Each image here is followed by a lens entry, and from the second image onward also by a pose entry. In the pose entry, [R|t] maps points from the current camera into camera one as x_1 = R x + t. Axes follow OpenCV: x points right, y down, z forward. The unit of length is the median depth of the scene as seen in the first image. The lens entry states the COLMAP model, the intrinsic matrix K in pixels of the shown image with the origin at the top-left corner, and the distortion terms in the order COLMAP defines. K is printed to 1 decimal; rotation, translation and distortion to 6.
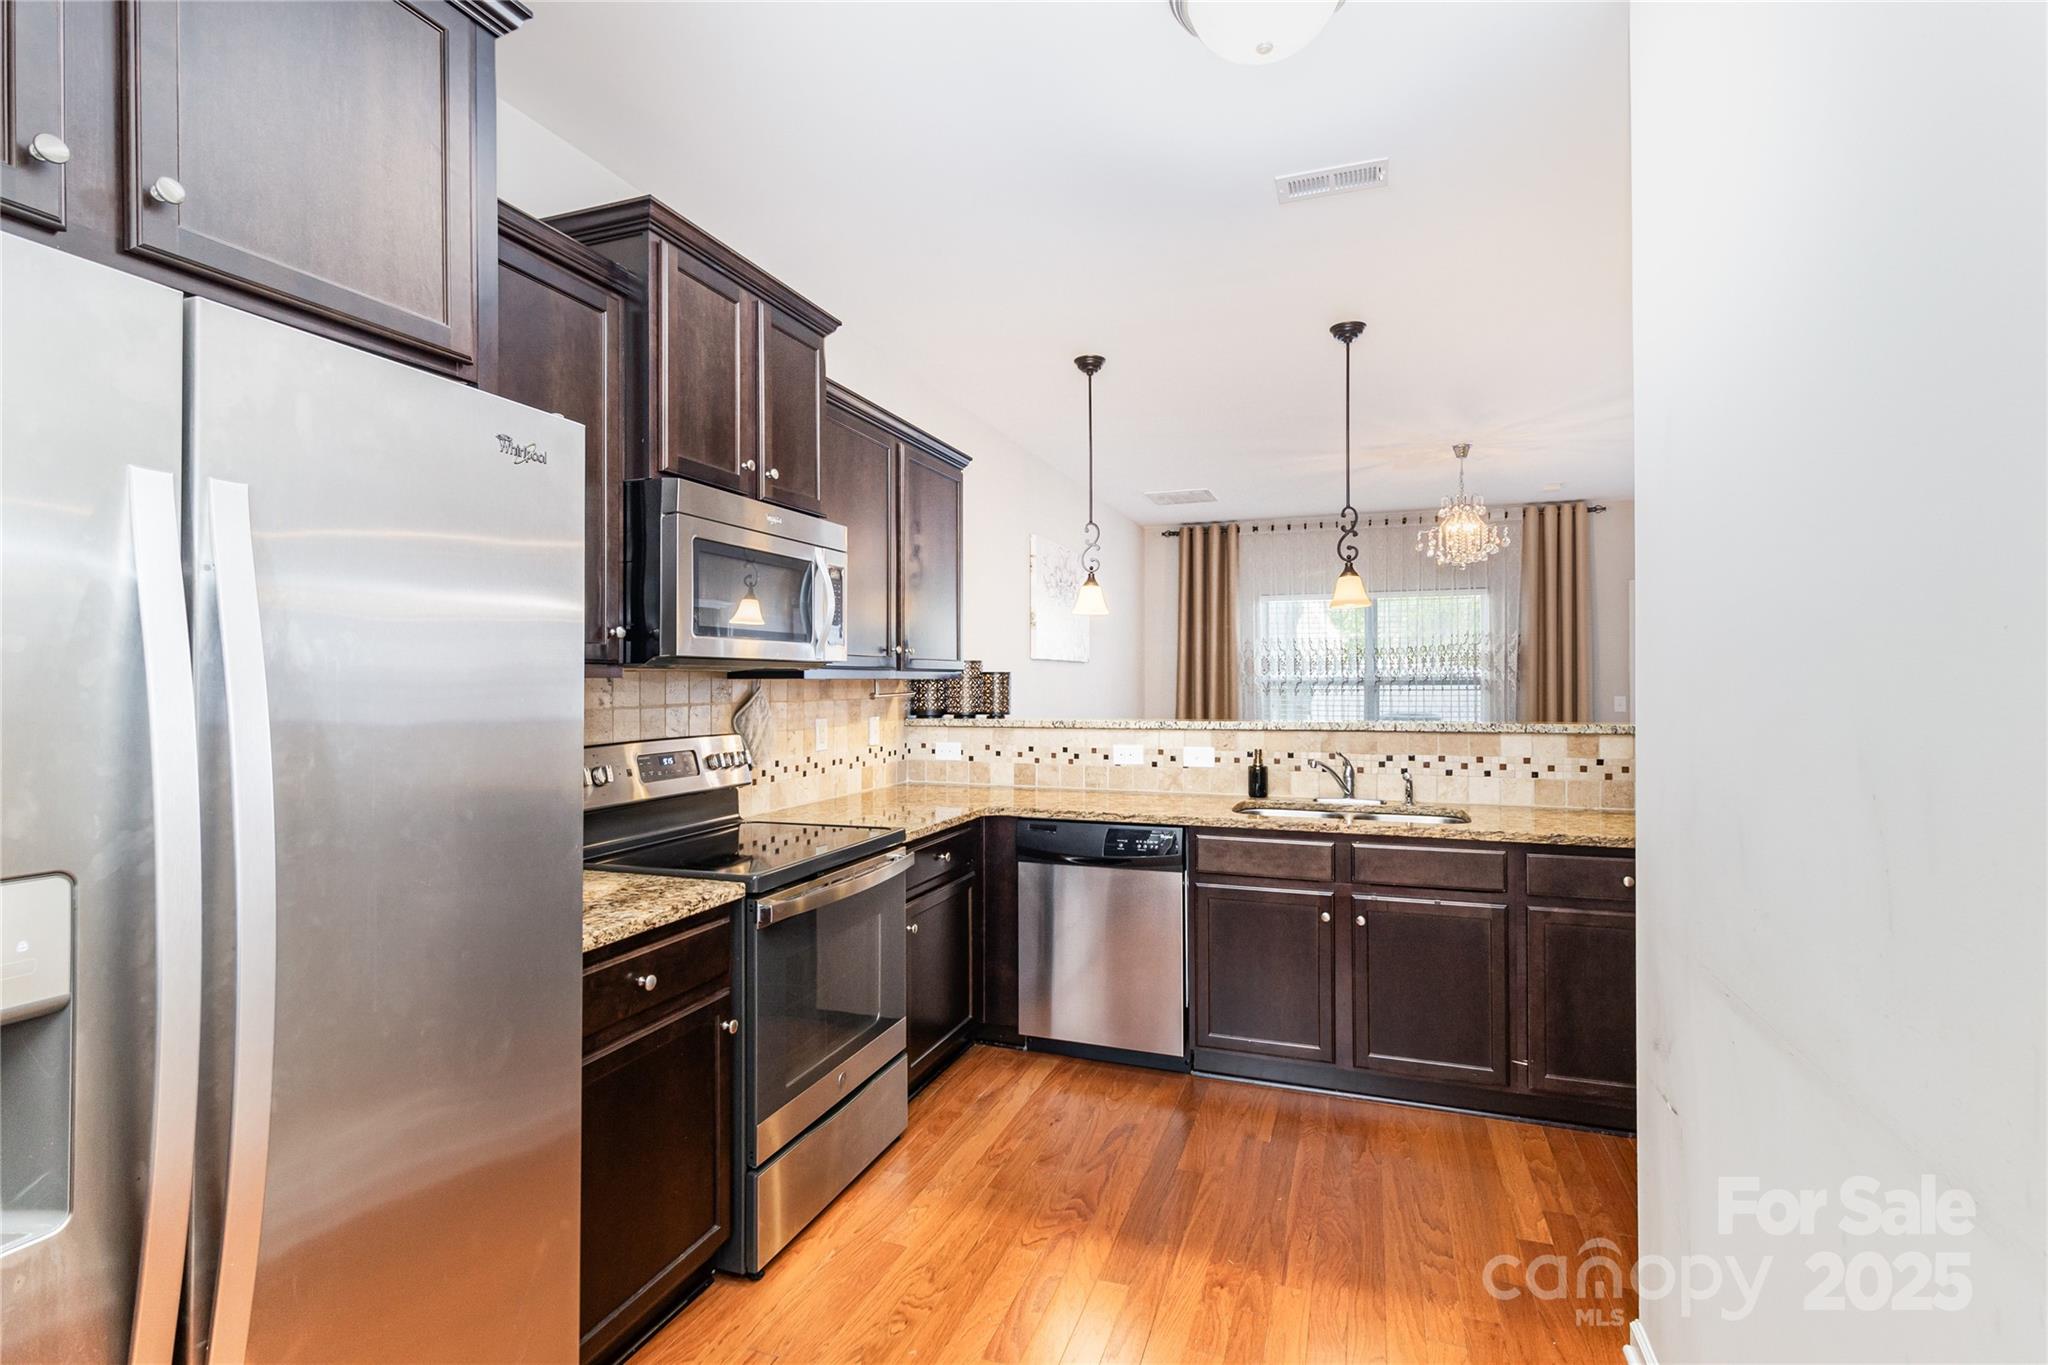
lens RADIAL K [[952.2, 0, 1024.8], [0, 952.2, 644.8], [0, 0, 1]] dist [-0.000285, -0.000036]
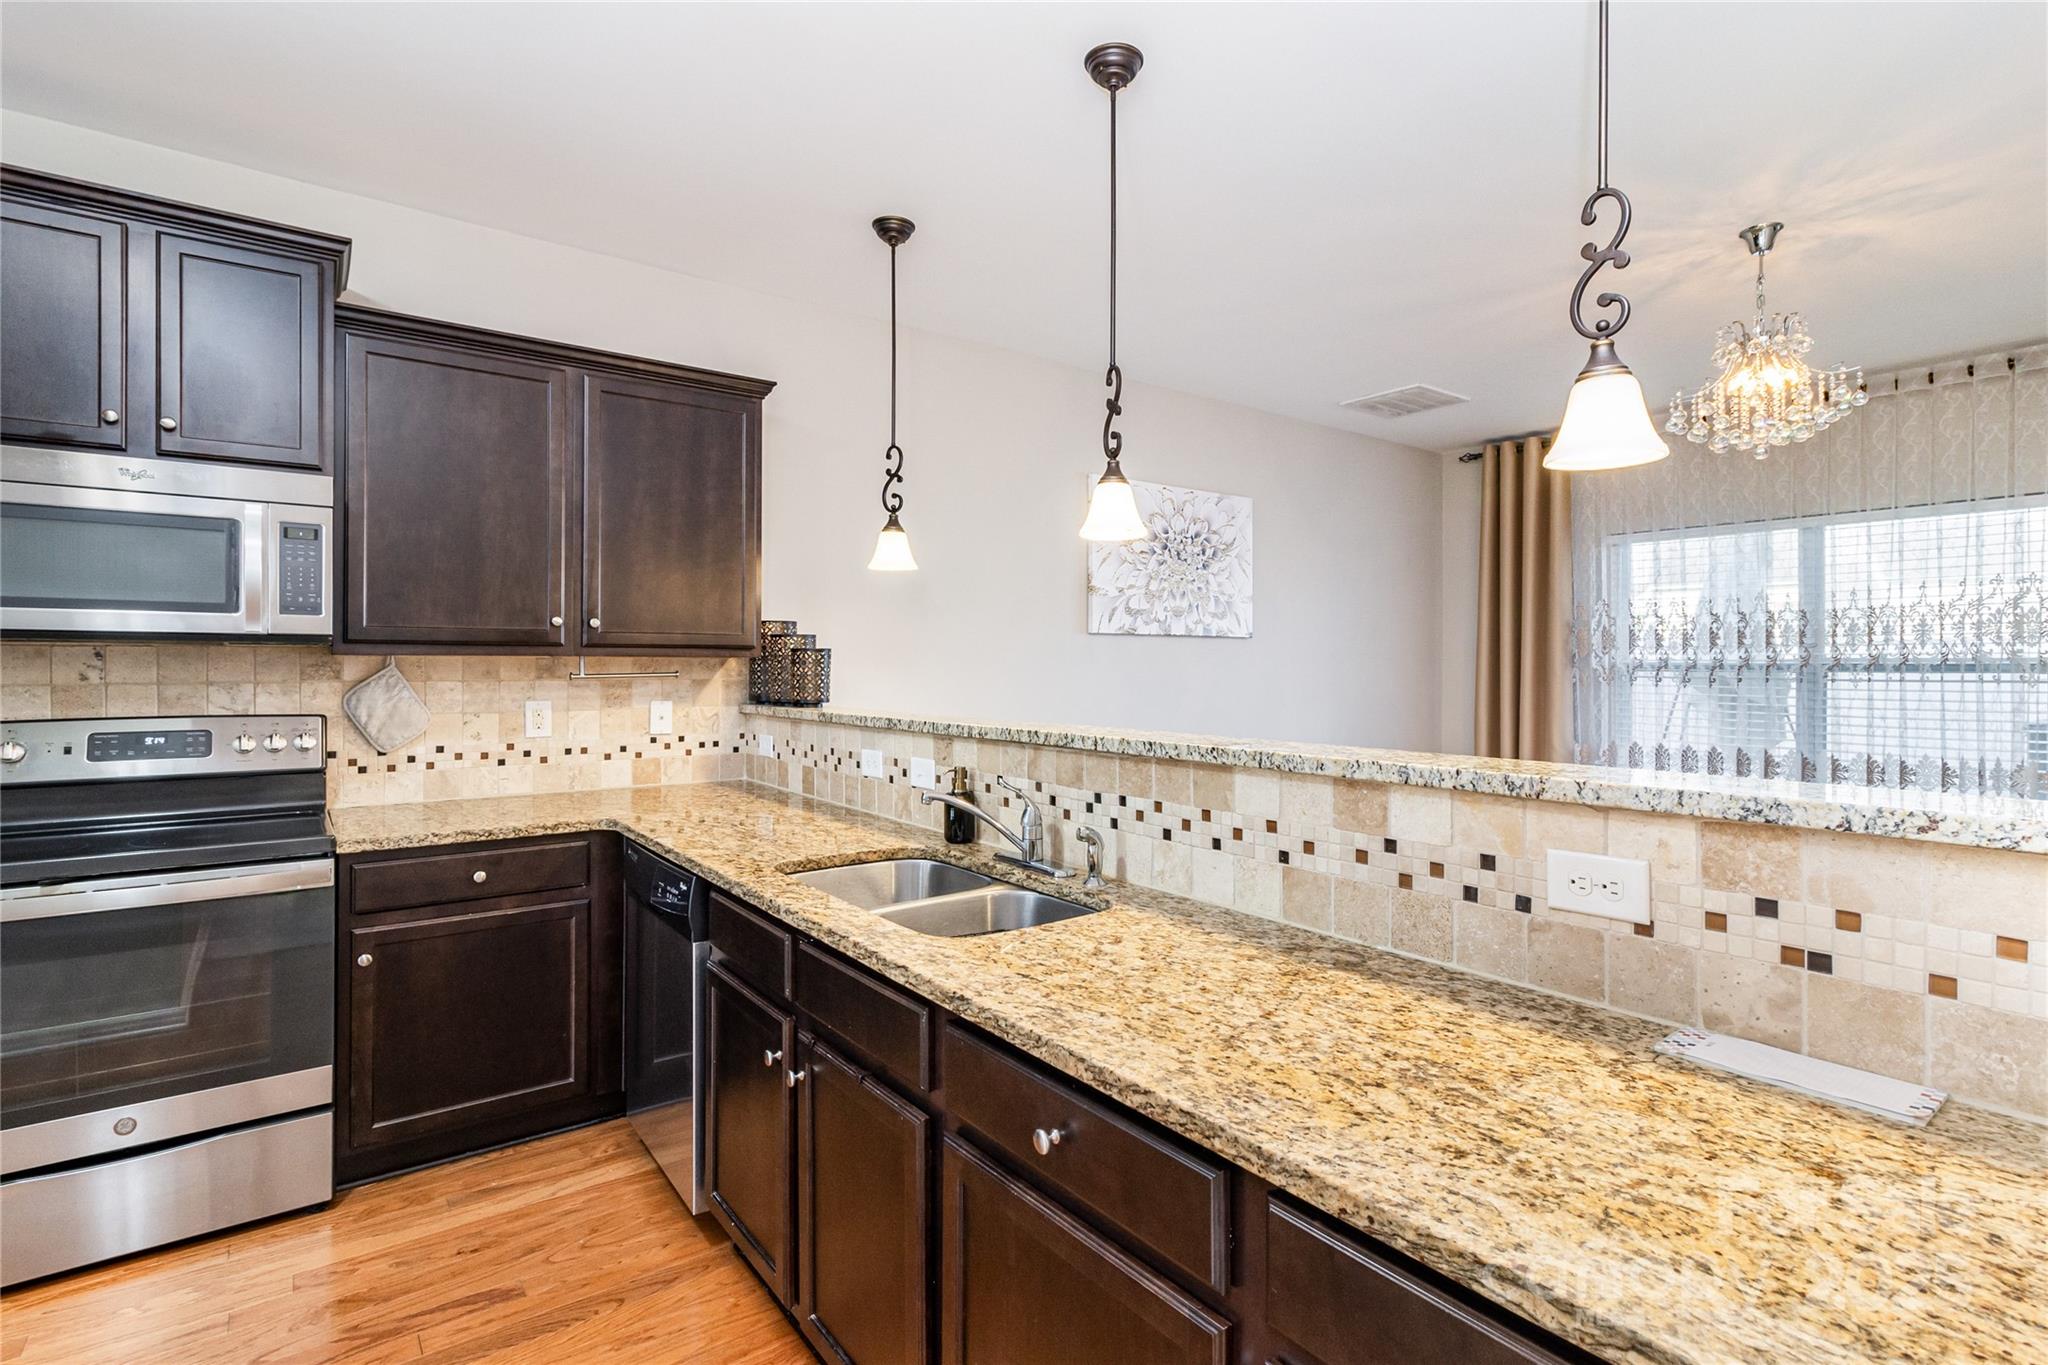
lens RADIAL K [[978.6, 0, 1027.2], [0, 978.6, 636.6], [0, 0, 1]] dist [0.000152, -0.000129]
pose [[0.839165, -0.009032, -0.543801, 0.674072], [0.015470, 0.999854, 0.007265, 0.018748], [0.543656, -0.014509, 0.839182, 0.498087]]
